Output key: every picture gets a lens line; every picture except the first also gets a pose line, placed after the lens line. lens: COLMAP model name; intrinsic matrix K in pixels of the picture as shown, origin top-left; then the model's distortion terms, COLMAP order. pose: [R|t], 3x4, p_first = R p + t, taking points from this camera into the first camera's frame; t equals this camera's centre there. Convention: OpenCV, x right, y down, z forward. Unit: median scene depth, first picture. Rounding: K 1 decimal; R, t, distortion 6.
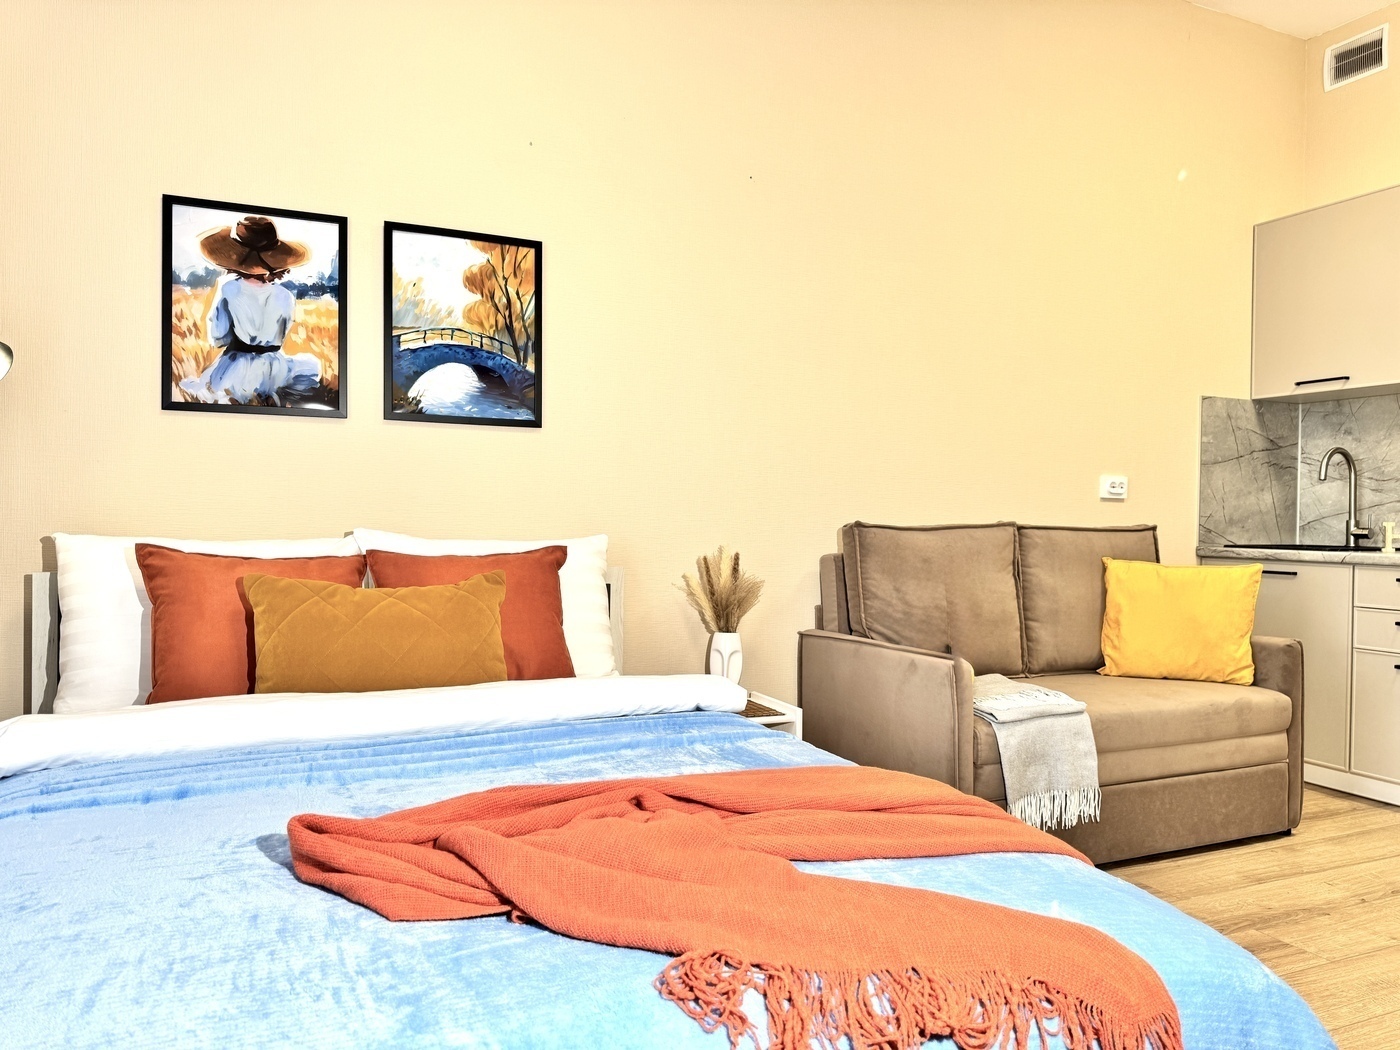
lens RADIAL K [[996.3, 0, 702.1], [0, 996.3, 527.3], [0, 0, 1]] dist [0.079148, -0.100300]
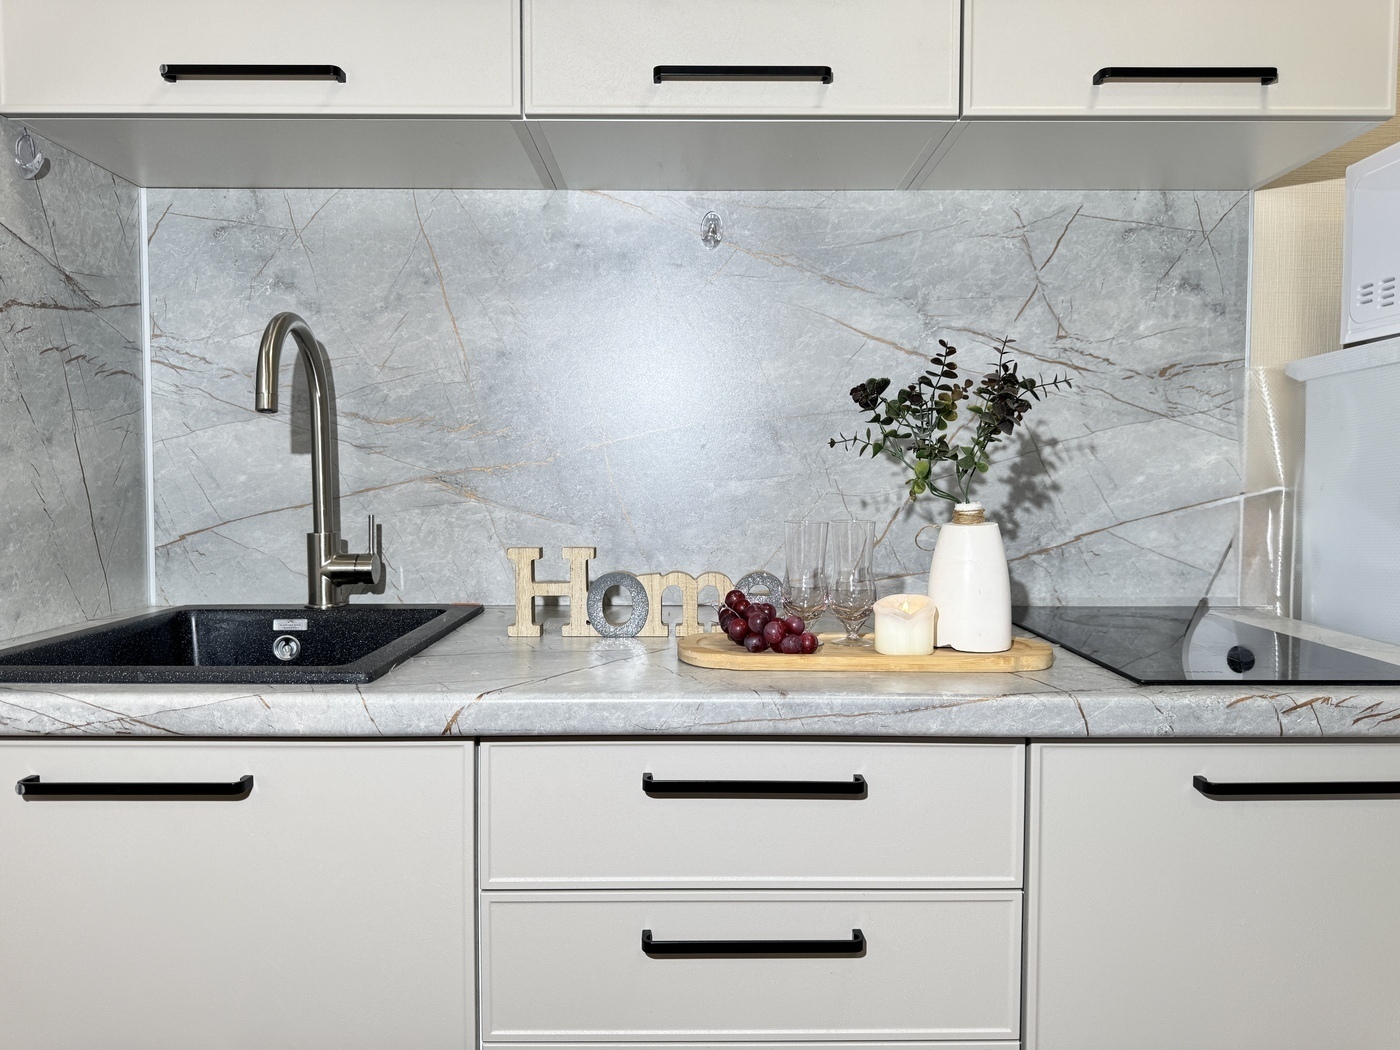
lens RADIAL K [[996.3, 0, 689.2], [0, 996.3, 522.4], [0, 0, 1]] dist [0.079148, -0.100300]
pose [[0.421780, -0.053017, 0.905147, 0.562028], [0.013193, 0.998542, 0.052340, -0.039695], [-0.906602, -0.010134, 0.421865, 1.088491]]
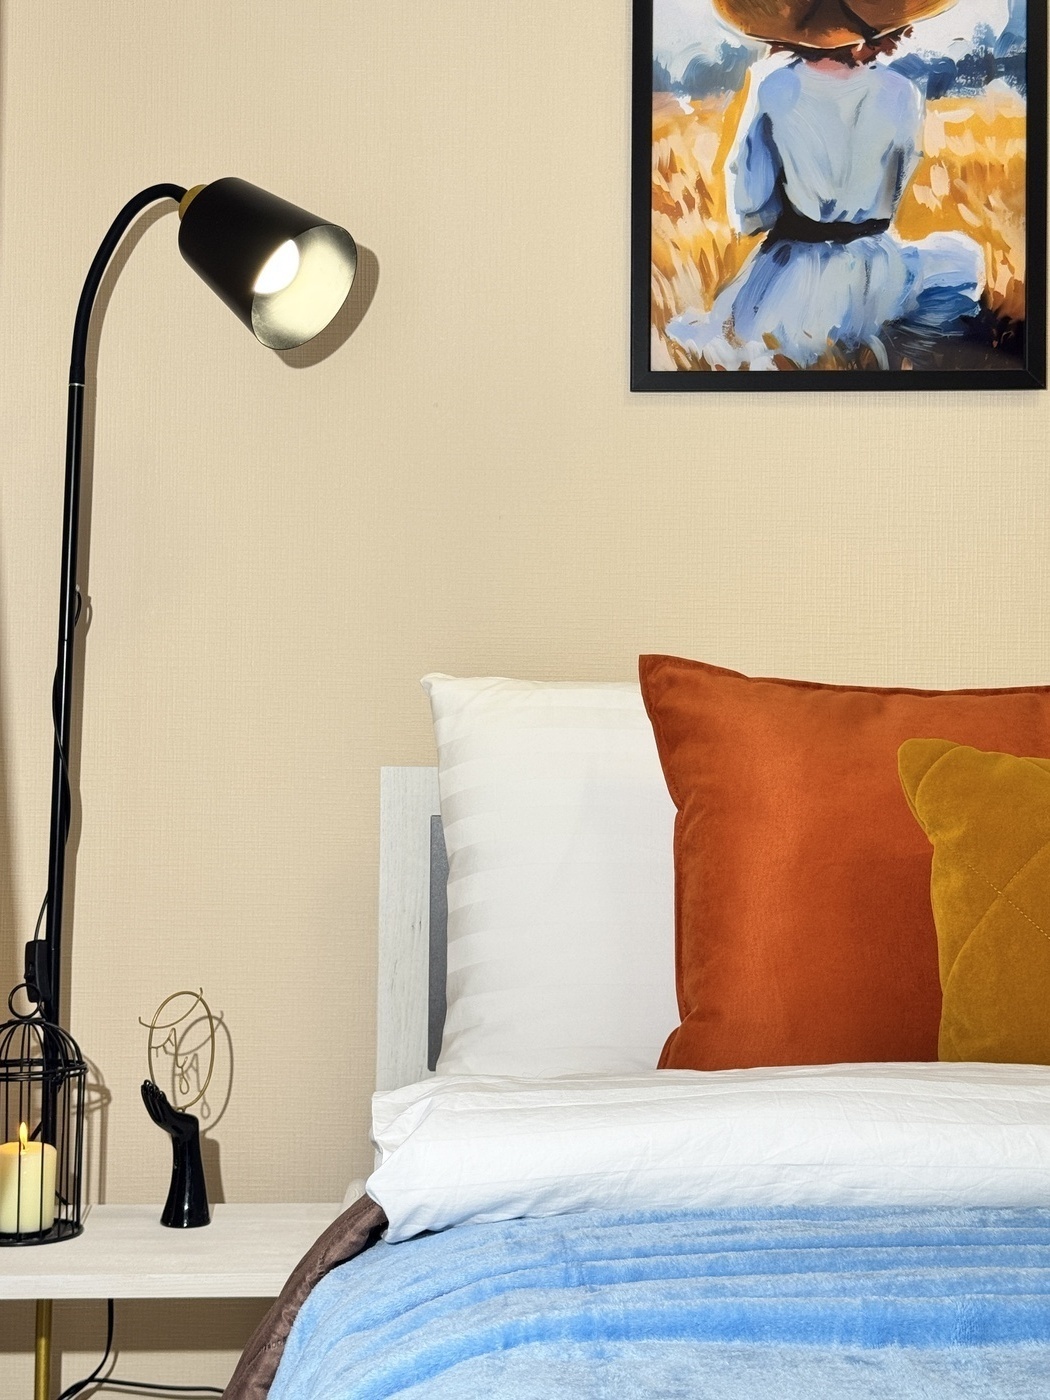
lens RADIAL K [[2097.5, 0, 516.0], [0, 2097.5, 701.3], [0, 0, 1]] dist [0.109459, 0.000000]
pose [[0.909671, -0.024052, -0.414632, -0.200979], [0.001753, 0.998535, -0.054076, 0.056171], [0.415326, 0.048464, 0.908381, 0.173722]]
